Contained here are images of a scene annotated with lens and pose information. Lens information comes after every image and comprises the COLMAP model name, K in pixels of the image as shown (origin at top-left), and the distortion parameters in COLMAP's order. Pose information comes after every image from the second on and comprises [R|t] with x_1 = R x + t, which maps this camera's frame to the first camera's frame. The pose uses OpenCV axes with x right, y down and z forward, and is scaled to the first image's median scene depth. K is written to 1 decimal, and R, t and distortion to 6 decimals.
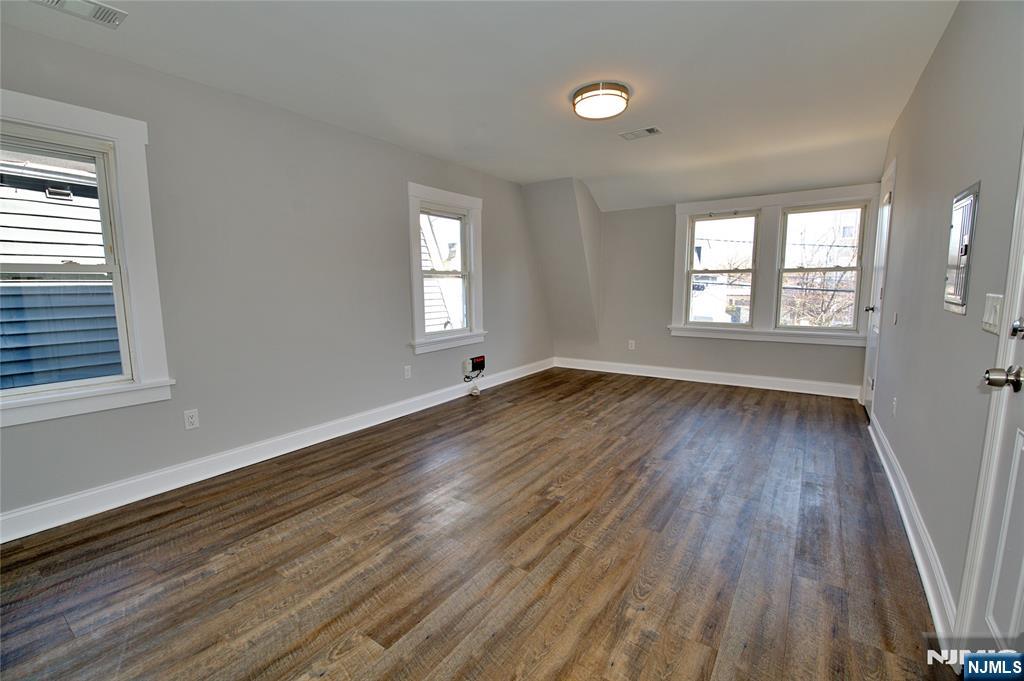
lens RADIAL K [[447.3, 0, 527.2], [0, 447.3, 345.0], [0, 0, 1]] dist [-0.000108, -0.012841]
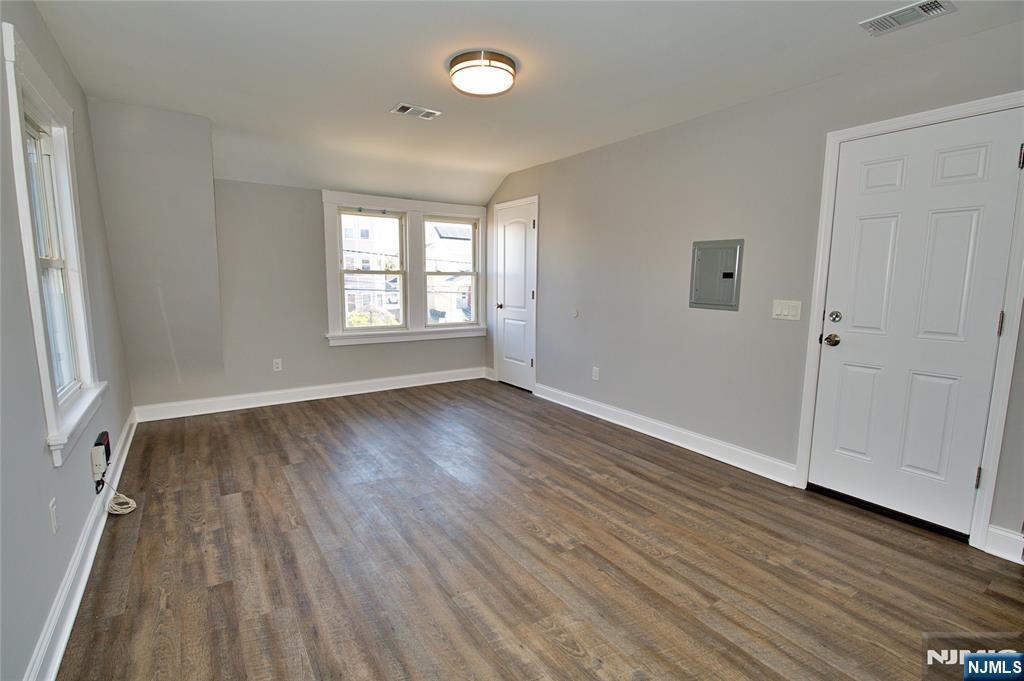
lens RADIAL K [[462.4, 0, 521.1], [0, 462.4, 342.7], [0, 0, 1]] dist [-0.003126, -0.001063]
pose [[0.368812, -0.114428, 0.922434, -0.425204], [0.108556, 0.990905, 0.079519, -0.070663], [-0.923143, 0.070808, 0.377879, 0.411882]]
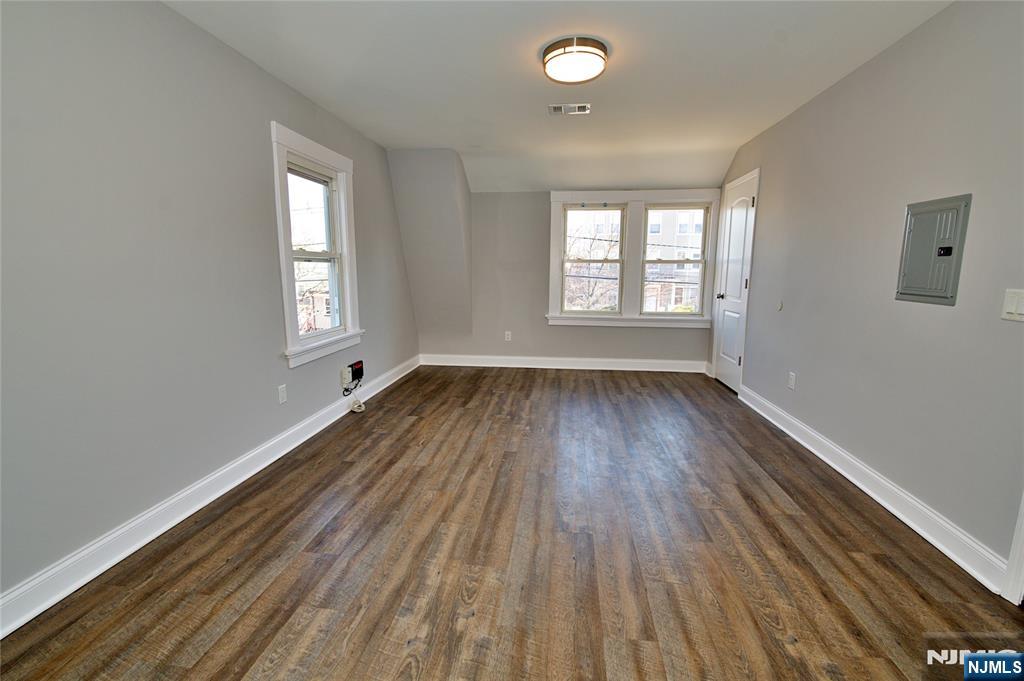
lens RADIAL K [[447.3, 0, 527.2], [0, 447.3, 345.0], [0, 0, 1]] dist [-0.000108, -0.012841]
pose [[0.883815, -0.062546, 0.463636, -0.223717], [0.048016, 0.997917, 0.043091, -0.026190], [-0.465366, -0.015822, 0.884977, 0.174228]]
